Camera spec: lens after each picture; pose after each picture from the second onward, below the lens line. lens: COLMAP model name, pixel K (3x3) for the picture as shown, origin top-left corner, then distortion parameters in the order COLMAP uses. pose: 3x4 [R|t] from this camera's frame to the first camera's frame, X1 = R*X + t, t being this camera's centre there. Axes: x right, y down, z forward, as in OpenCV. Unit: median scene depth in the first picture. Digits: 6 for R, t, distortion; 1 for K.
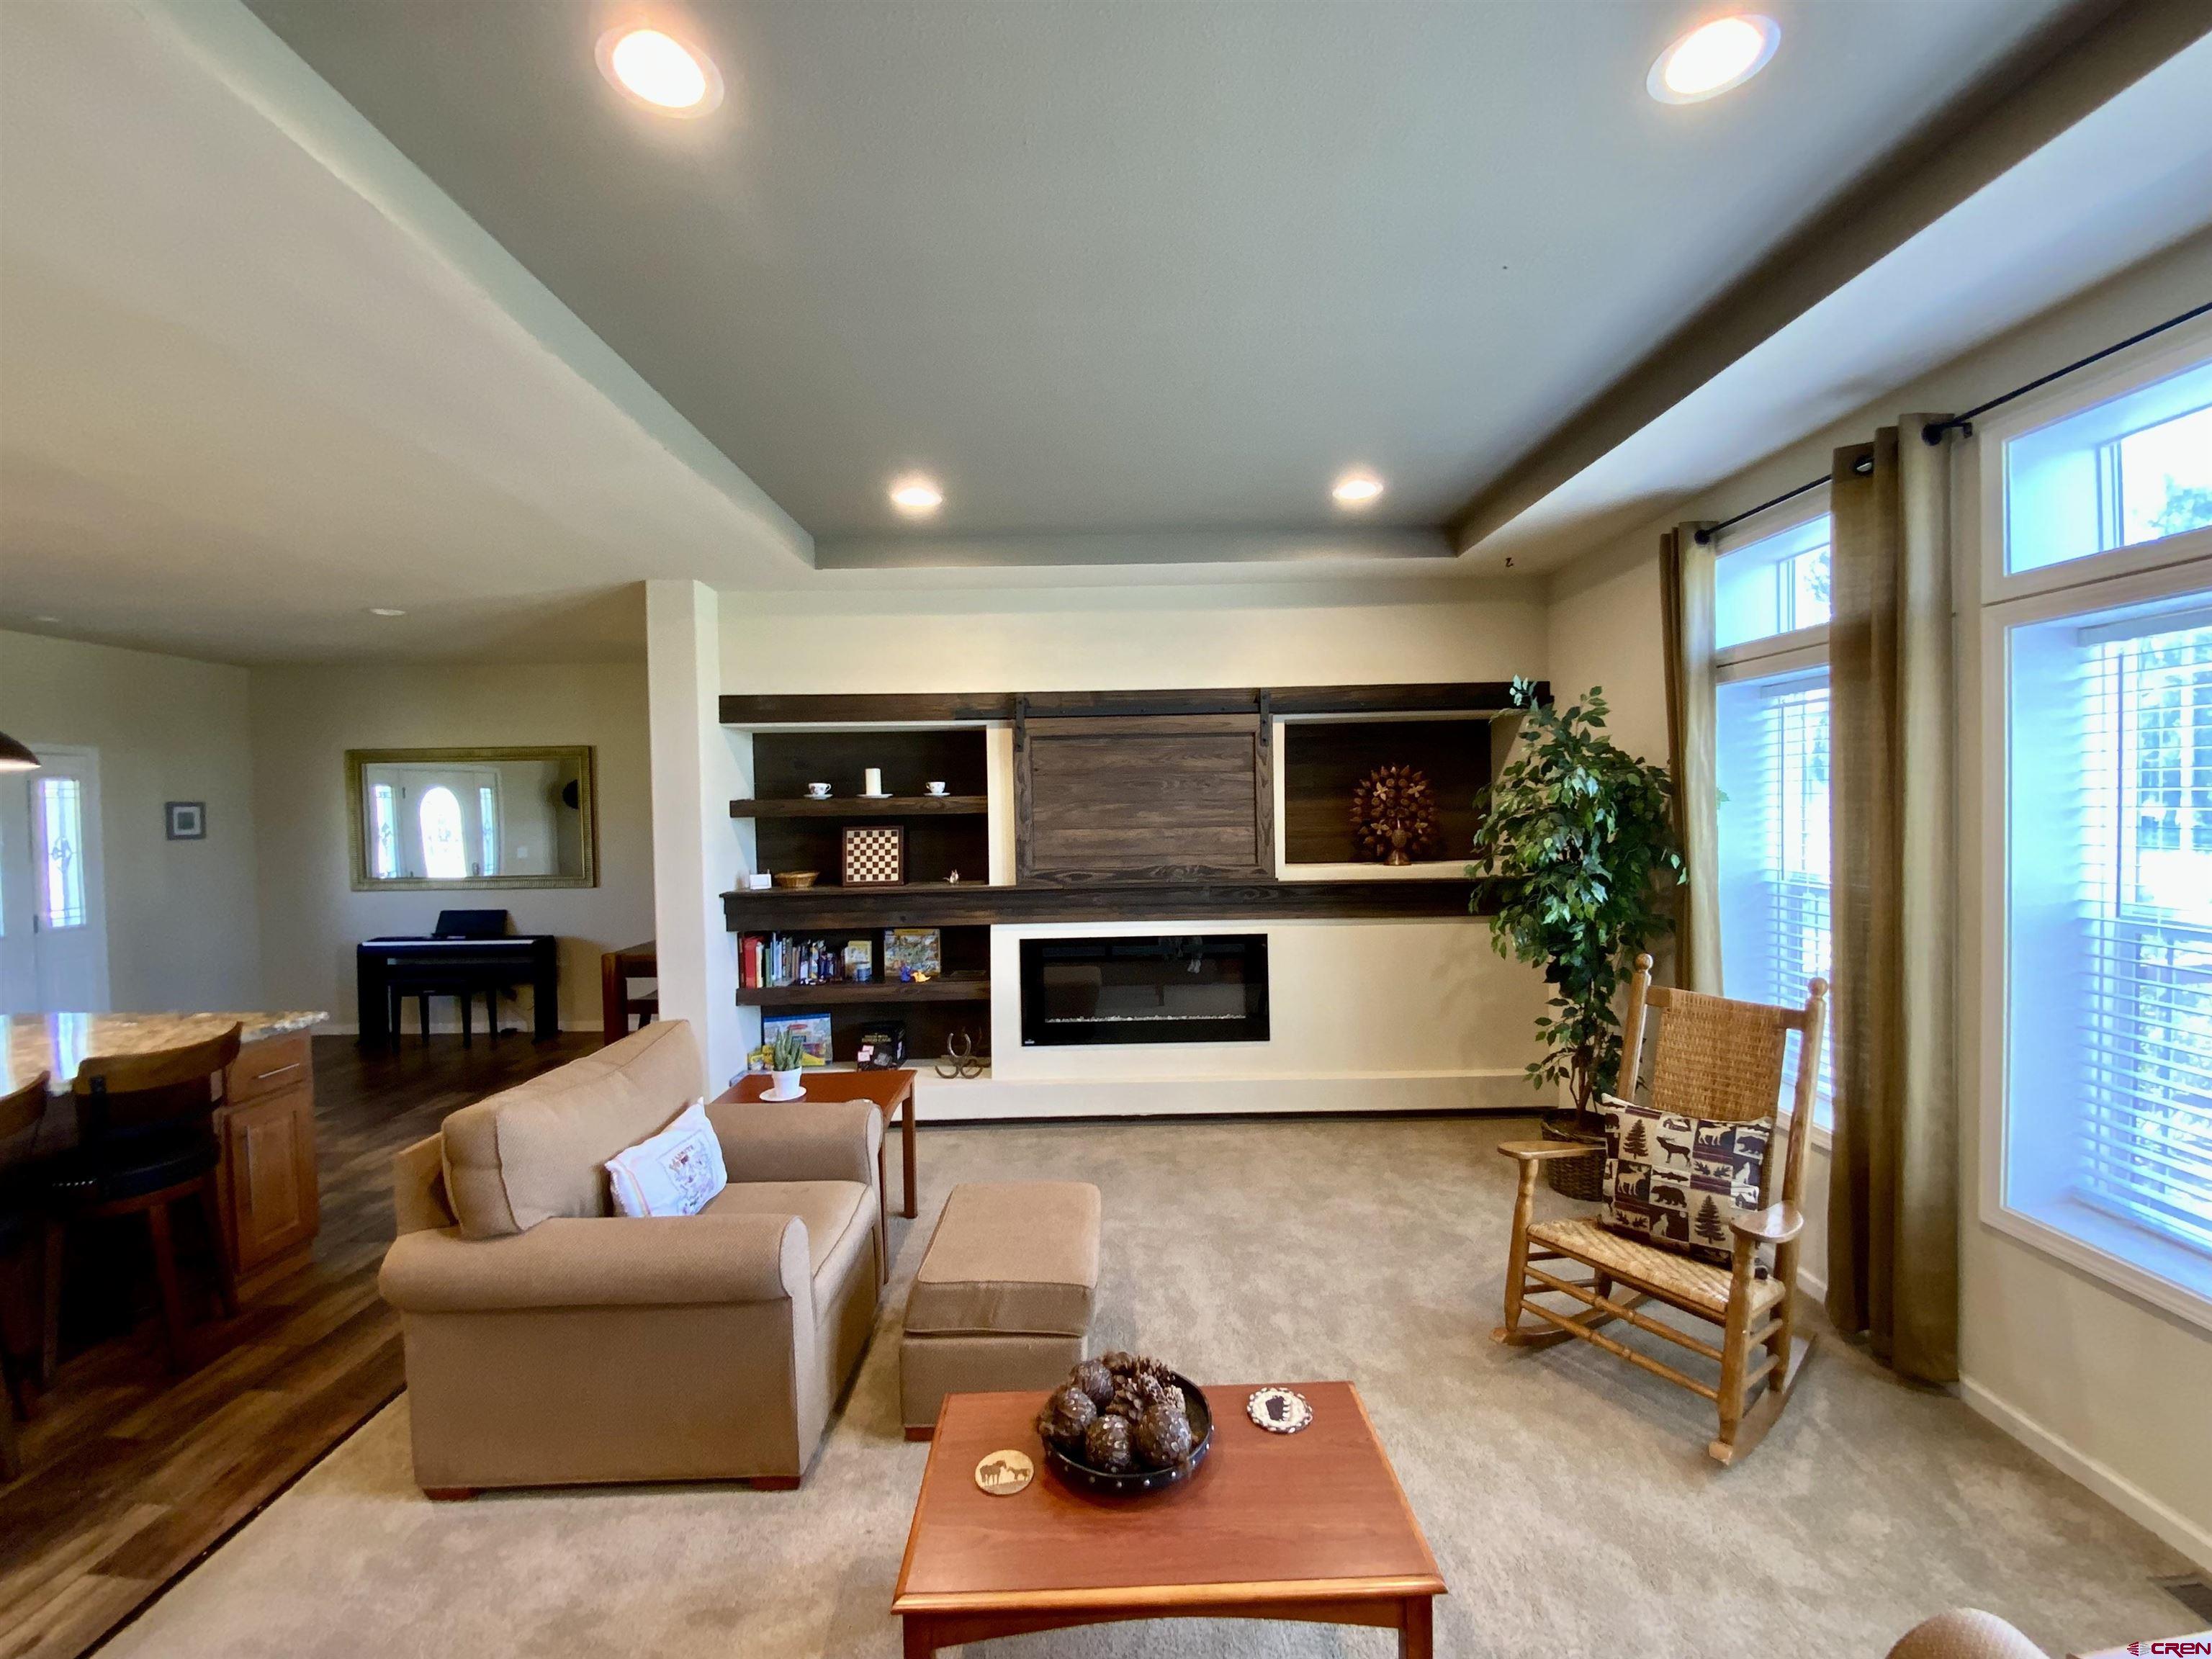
lens RADIAL K [[899.2, 0, 1118.8], [0, 899.2, 832.9], [0, 0, 1]] dist [0.005032, -0.005057]
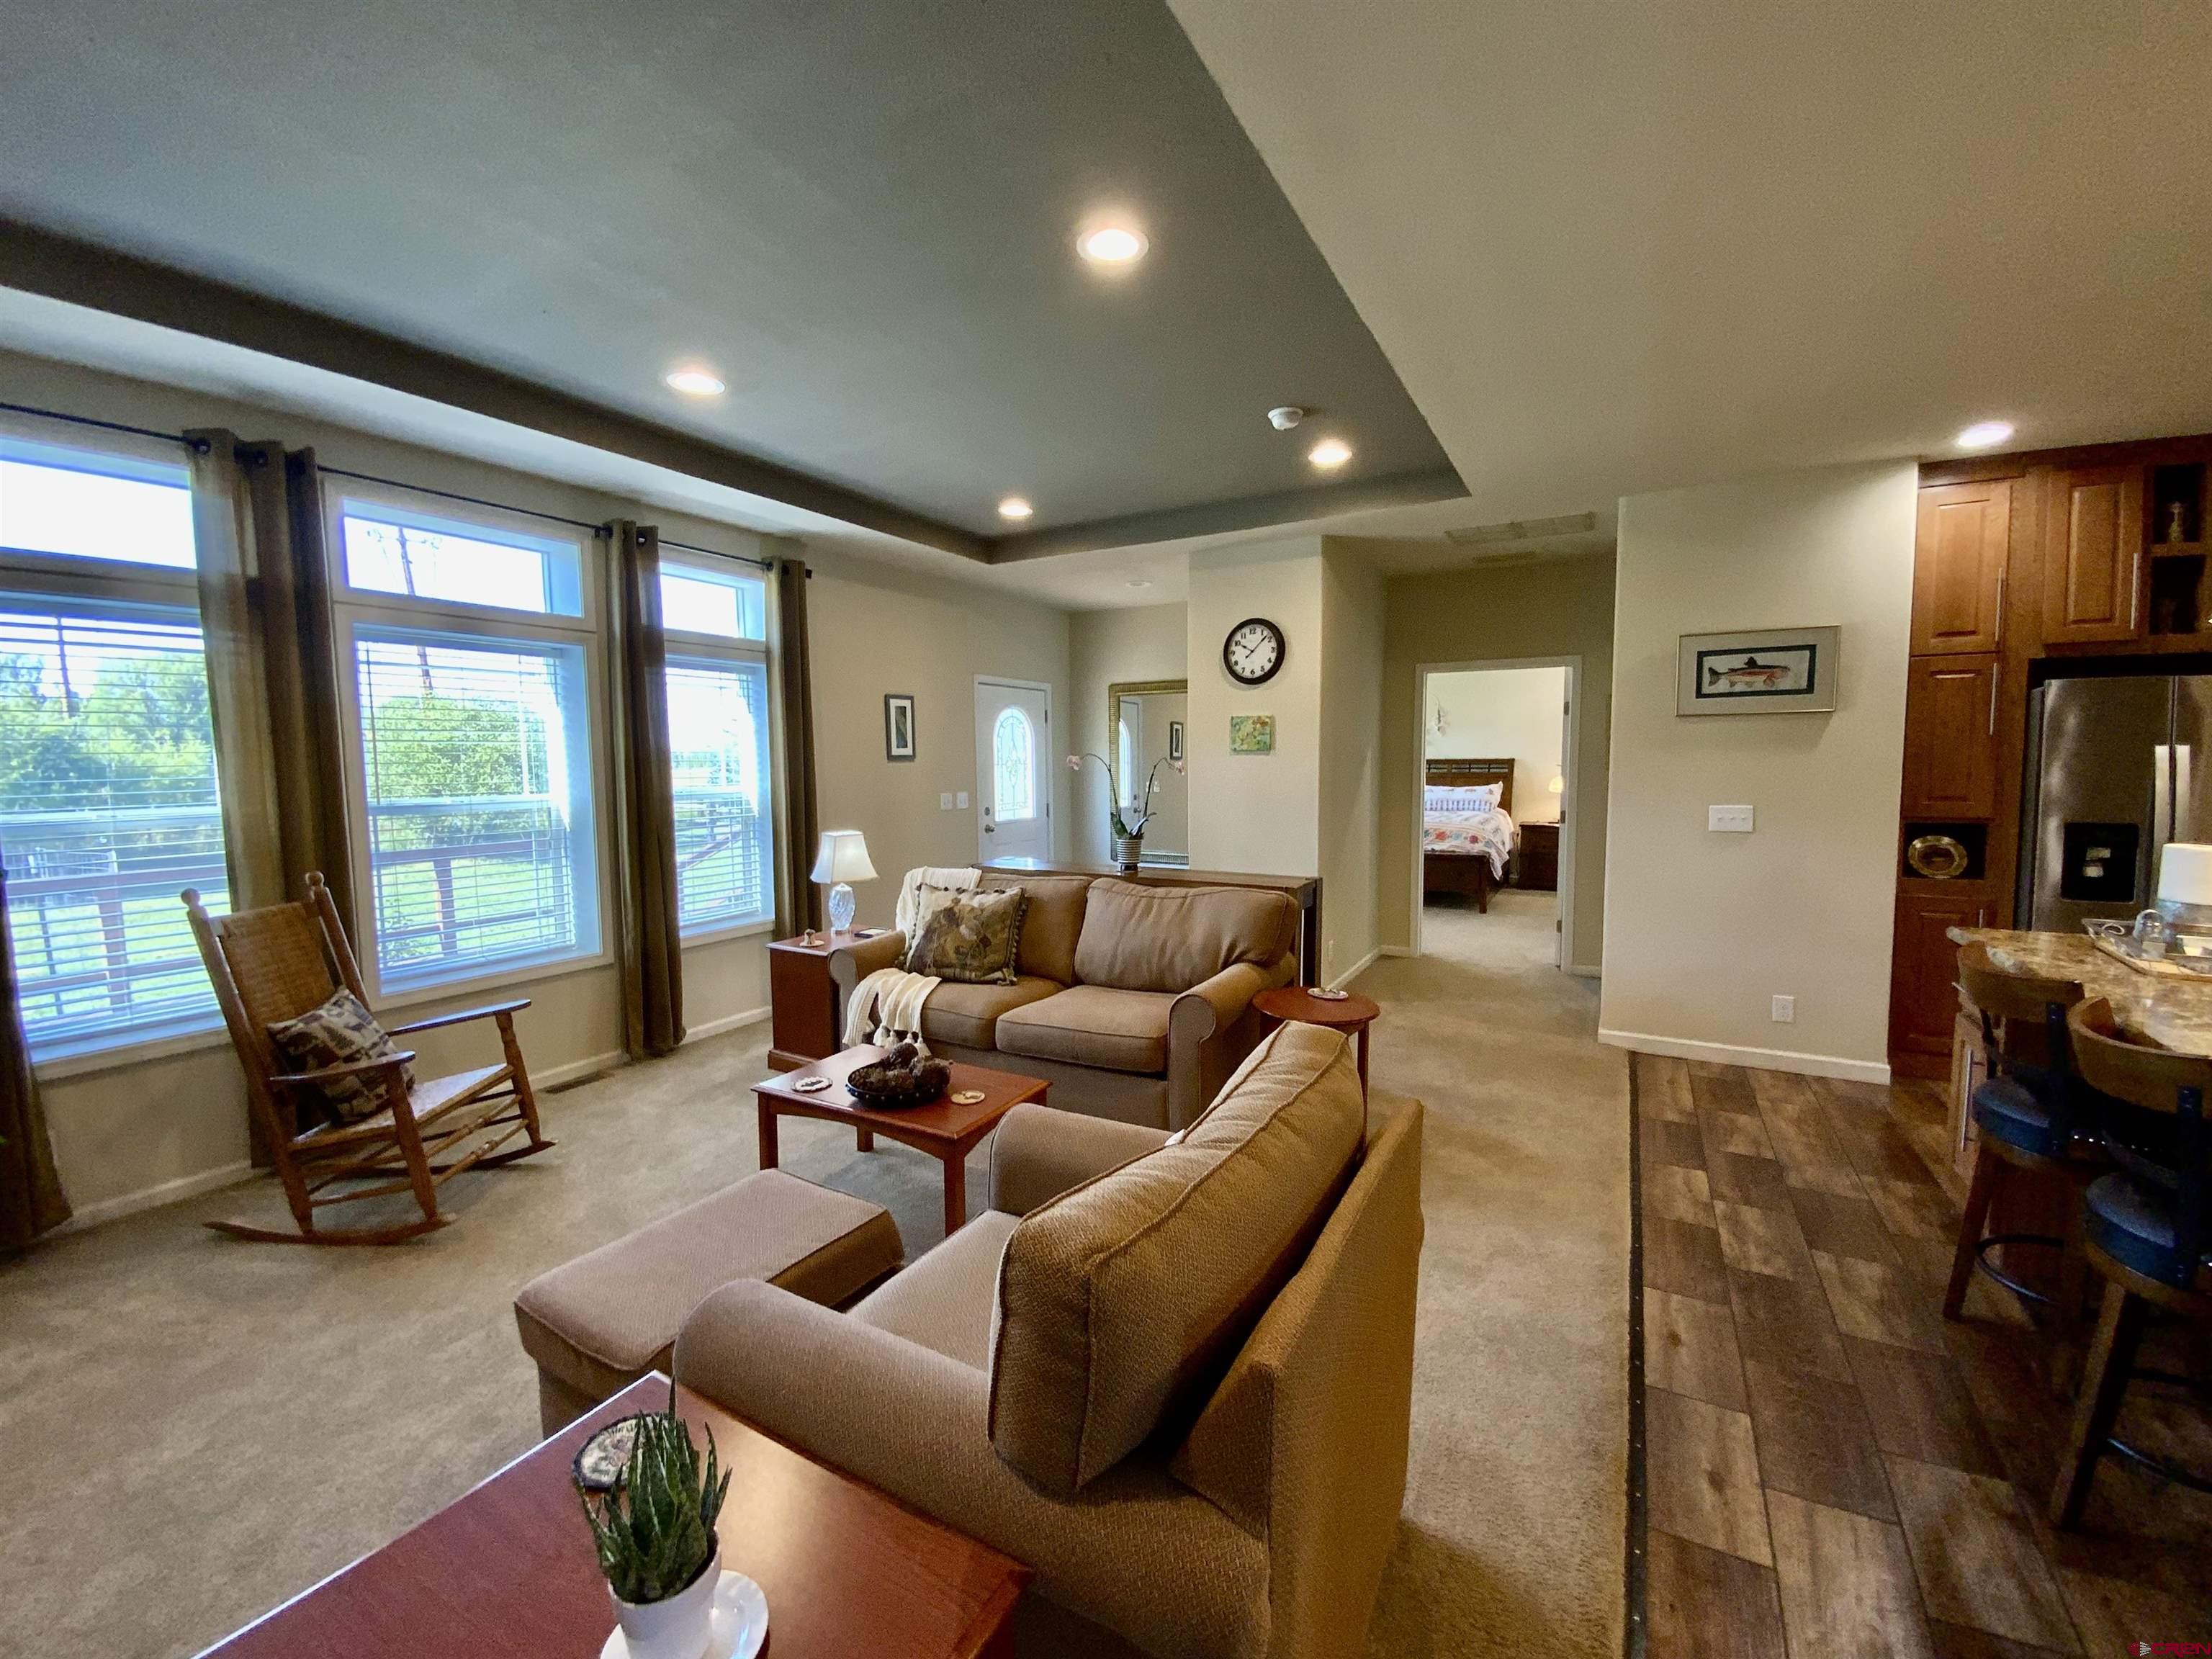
lens RADIAL K [[899.2, 0, 1115.7], [0, 899.2, 816.9], [0, 0, 1]] dist [0.005032, -0.005057]
pose [[-0.859040, -0.003783, 0.511895, -0.447575], [0.042491, 0.995995, 0.078668, 0.018237], [-0.510143, 0.089330, -0.855438, 0.816970]]
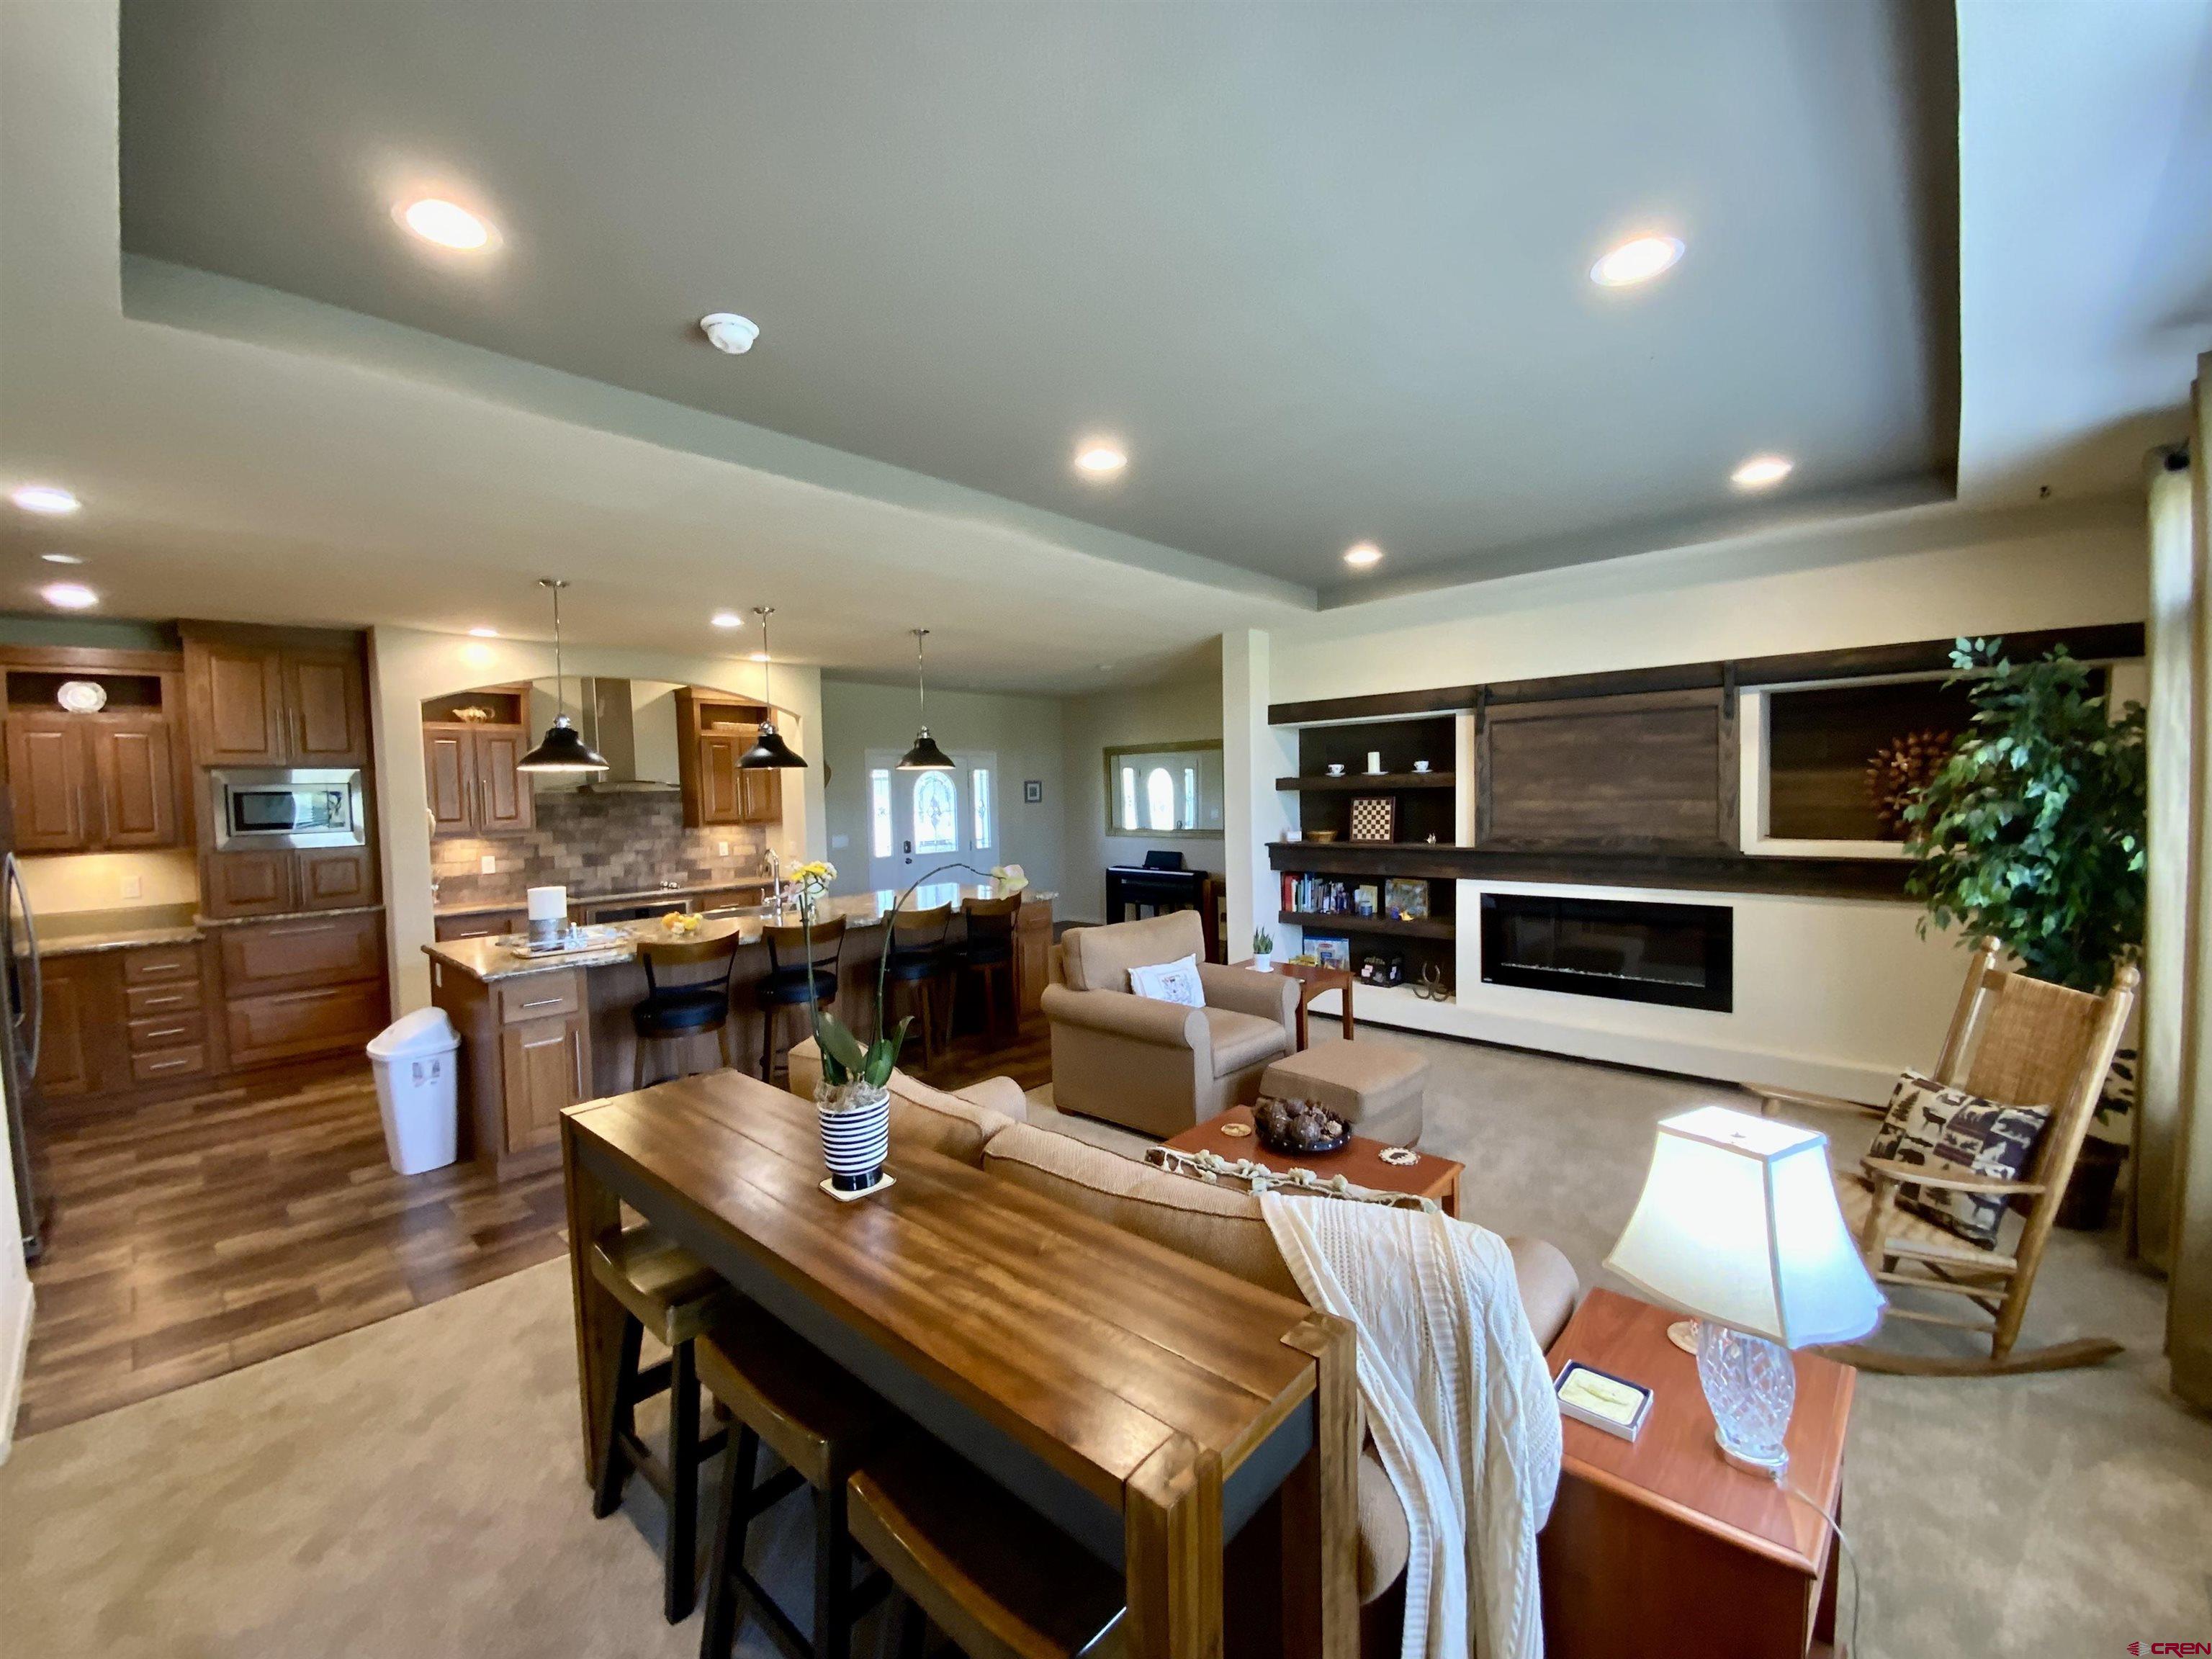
lens RADIAL K [[899.2, 0, 1104.6], [0, 899.2, 823.4], [0, 0, 1]] dist [0.005032, -0.005057]
pose [[0.722233, 0.026654, -0.691136, 0.353168], [-0.011064, 0.999575, 0.026987, 0.000347], [0.691561, -0.011844, 0.722221, -0.210049]]
